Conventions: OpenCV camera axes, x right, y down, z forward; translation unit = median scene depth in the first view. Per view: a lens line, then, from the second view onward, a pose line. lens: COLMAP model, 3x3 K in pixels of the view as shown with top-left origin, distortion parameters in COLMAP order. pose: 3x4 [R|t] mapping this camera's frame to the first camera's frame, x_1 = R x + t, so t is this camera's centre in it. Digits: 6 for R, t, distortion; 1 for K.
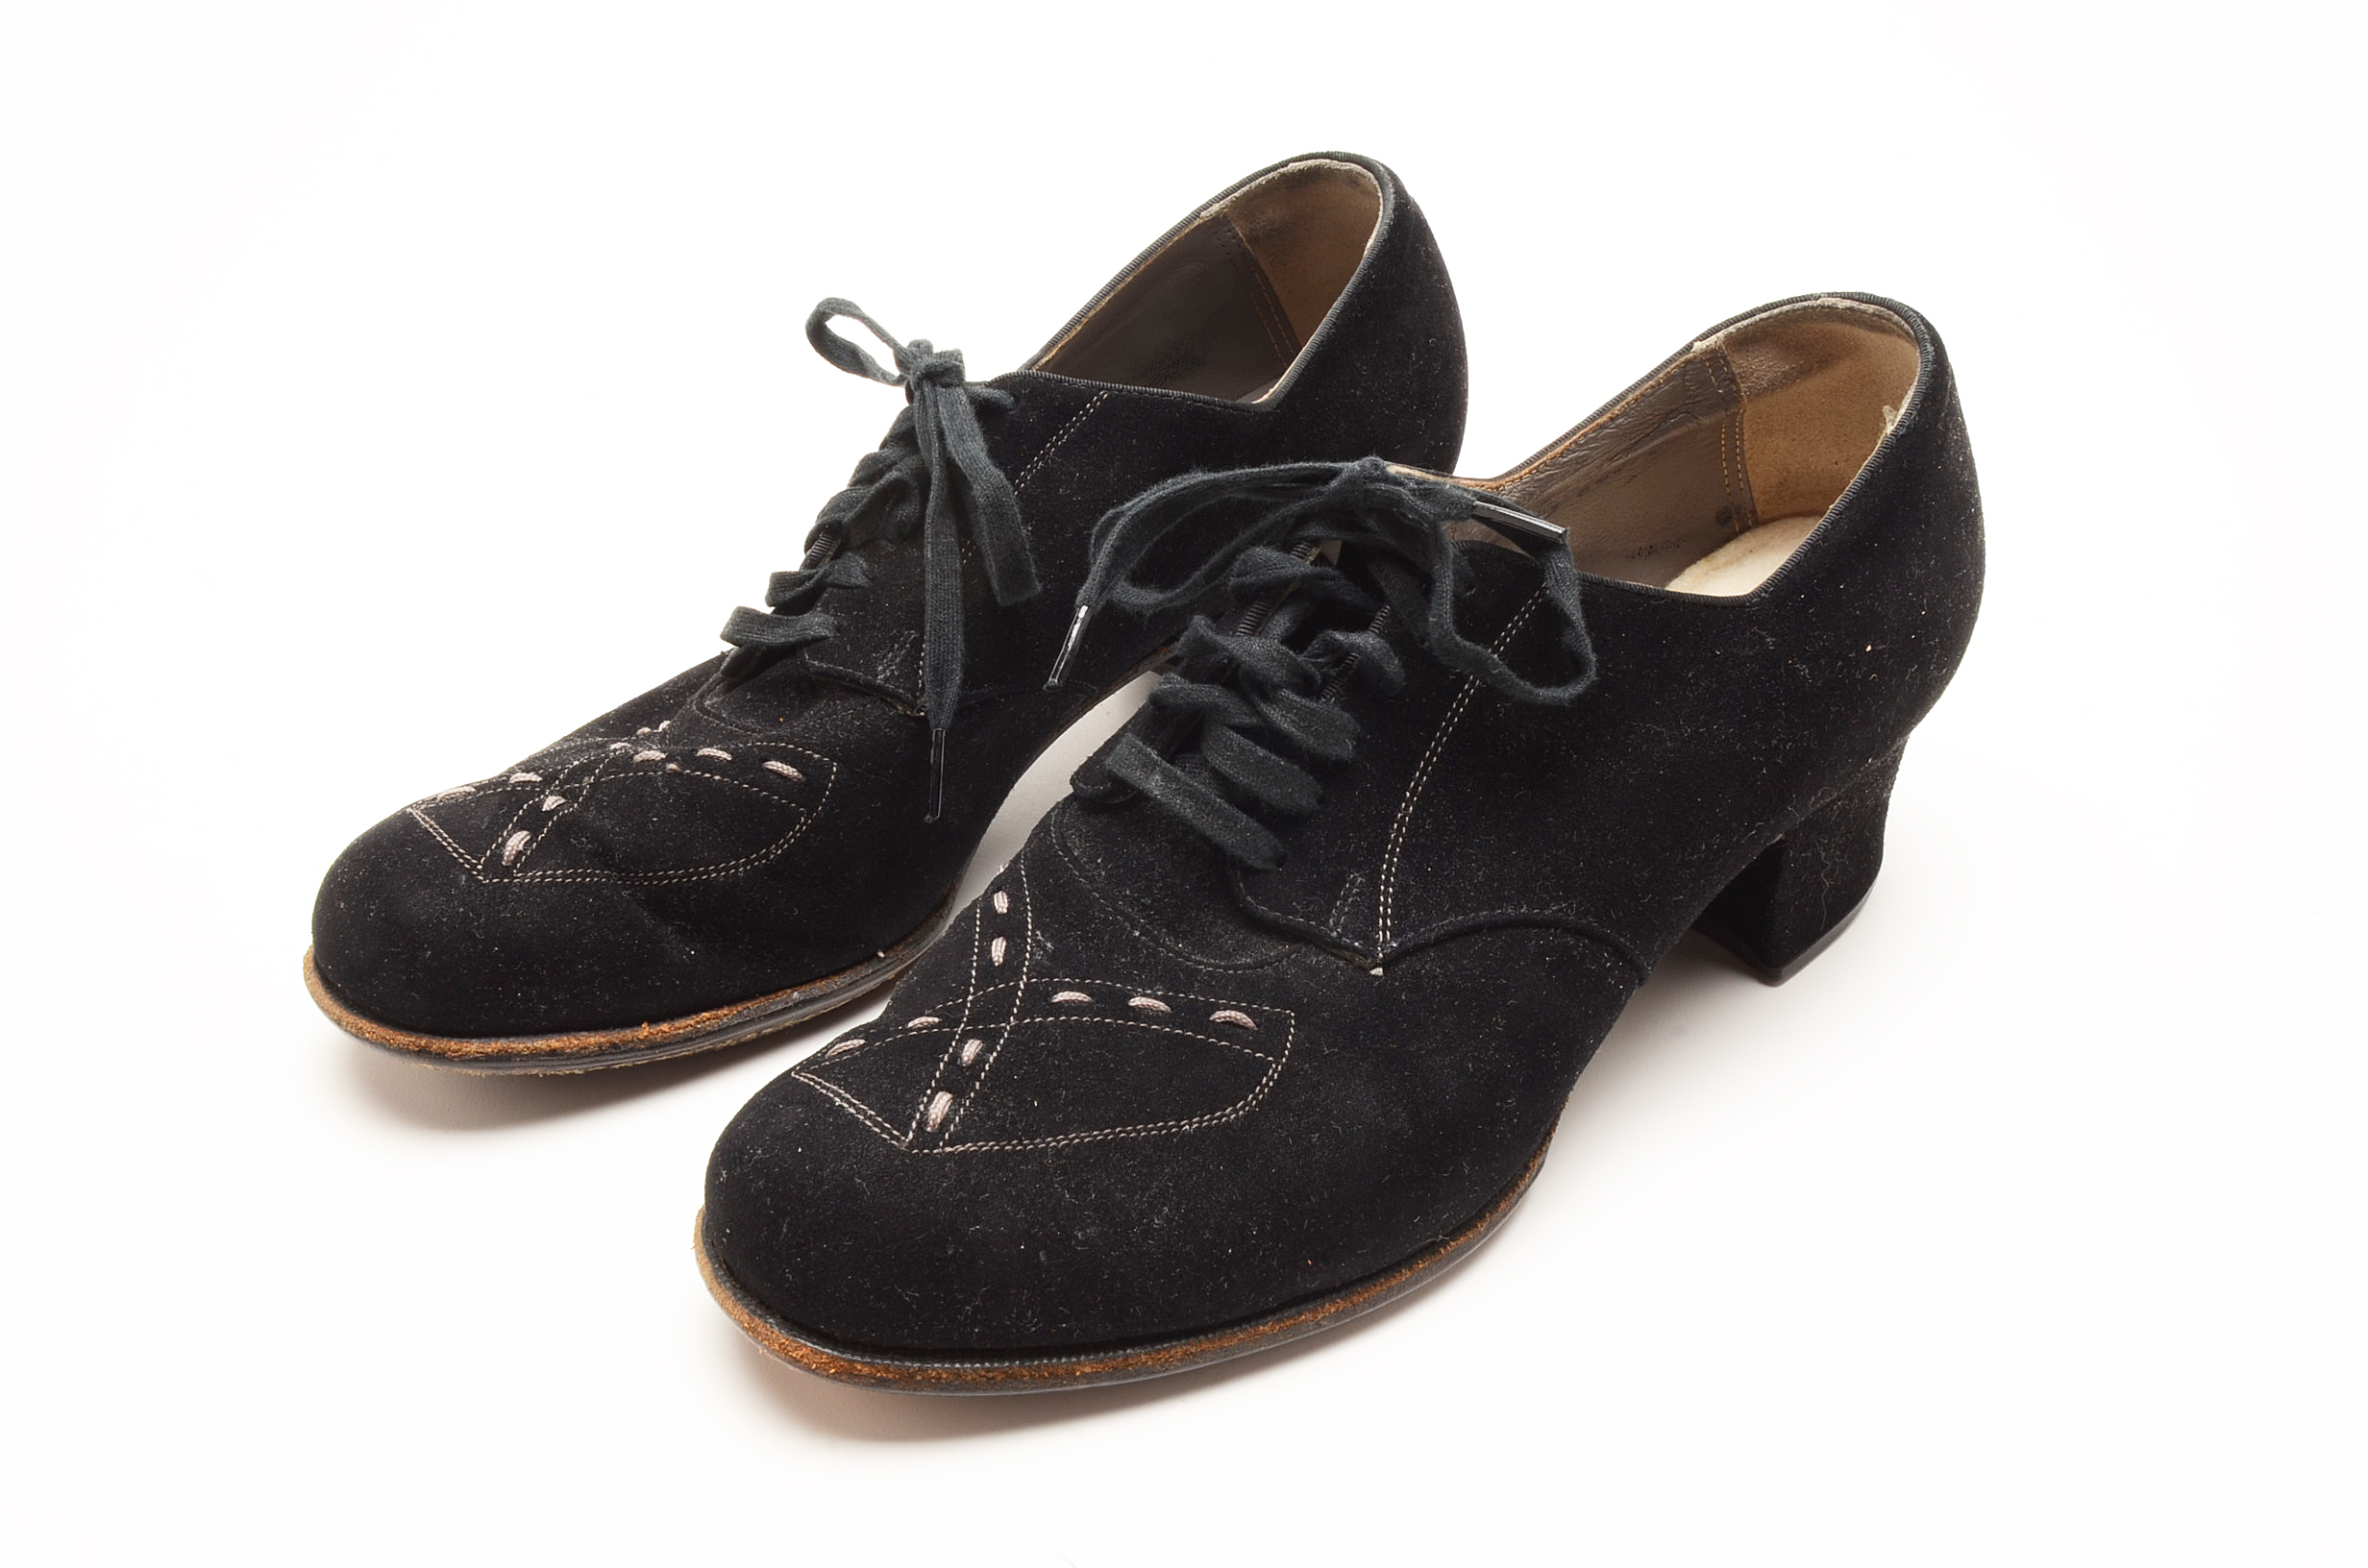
lens RADIAL K [[2610.5, 0, 1181.0], [0, 2610.5, 773.3], [0, 0, 1]] dist [-0.089118, 0.000000]
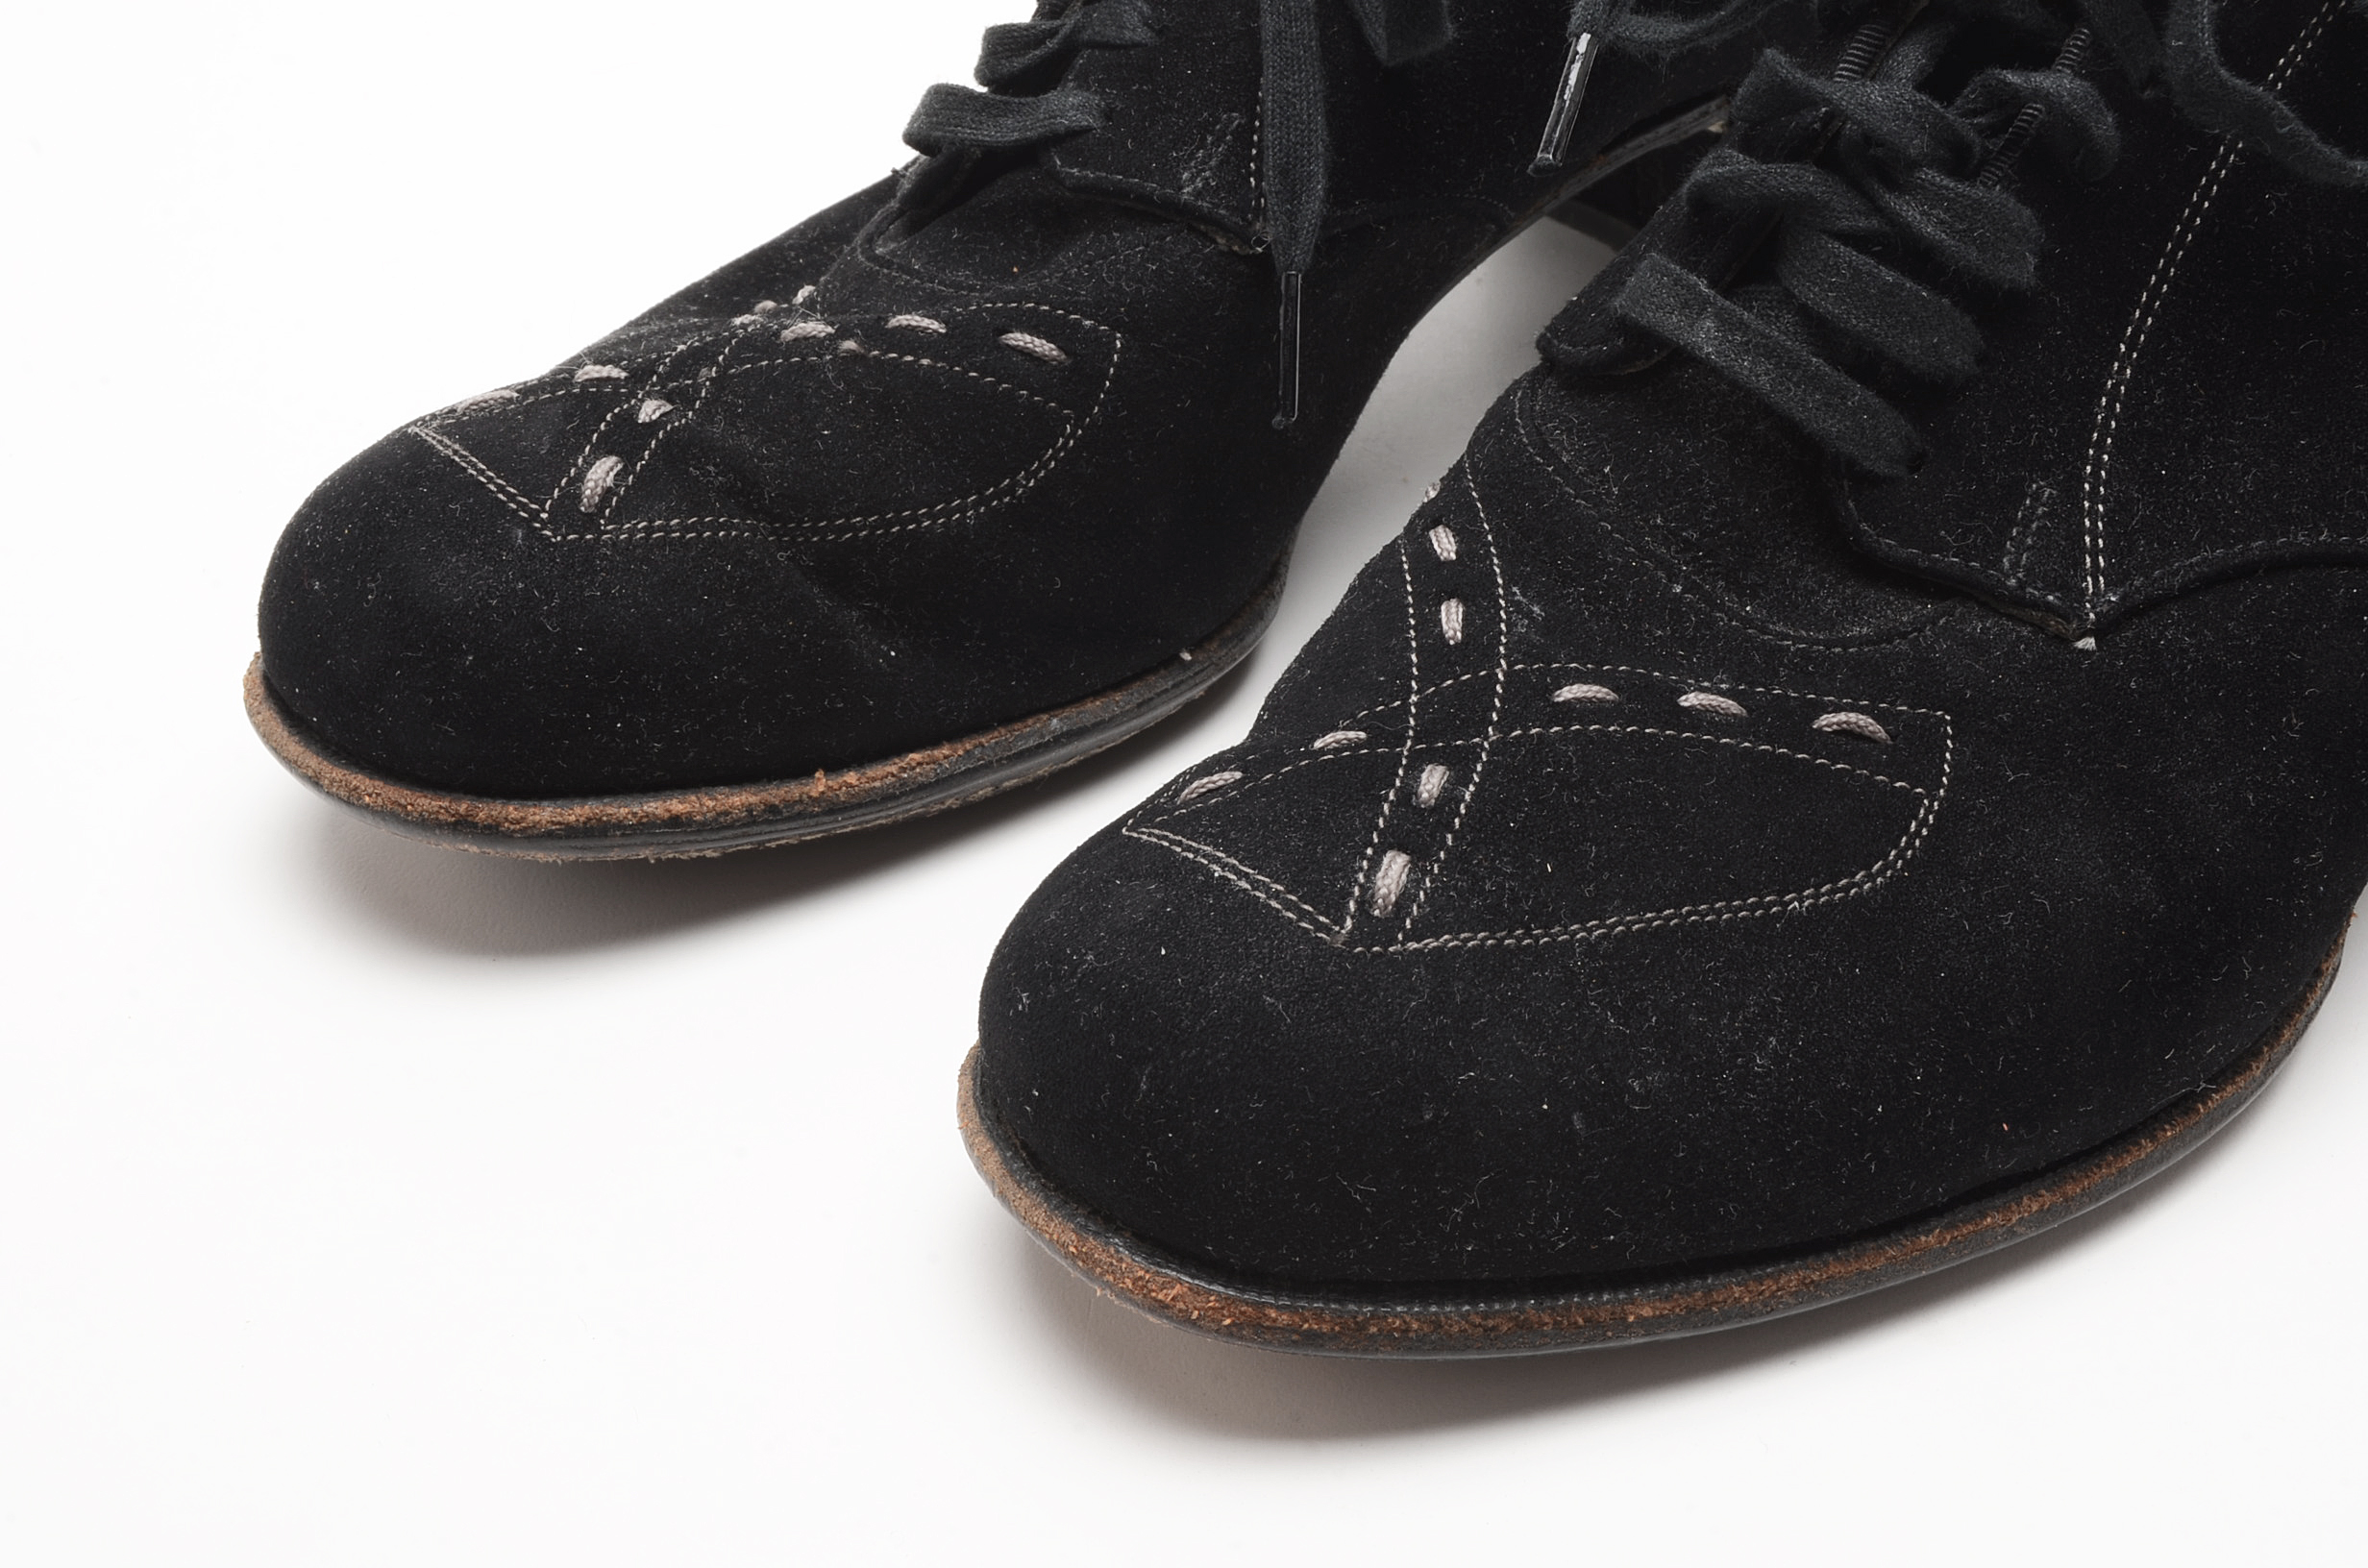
lens RADIAL K [[3871.3, 0, 1186.1], [0, 3871.3, 790.3], [0, 0, 1]] dist [-0.060610, 0.000000]
pose [[0.999402, -0.021064, -0.027416, -0.105213], [0.023042, 0.996996, 0.073952, 0.039269], [0.025776, -0.074539, 0.996885, 0.114644]]
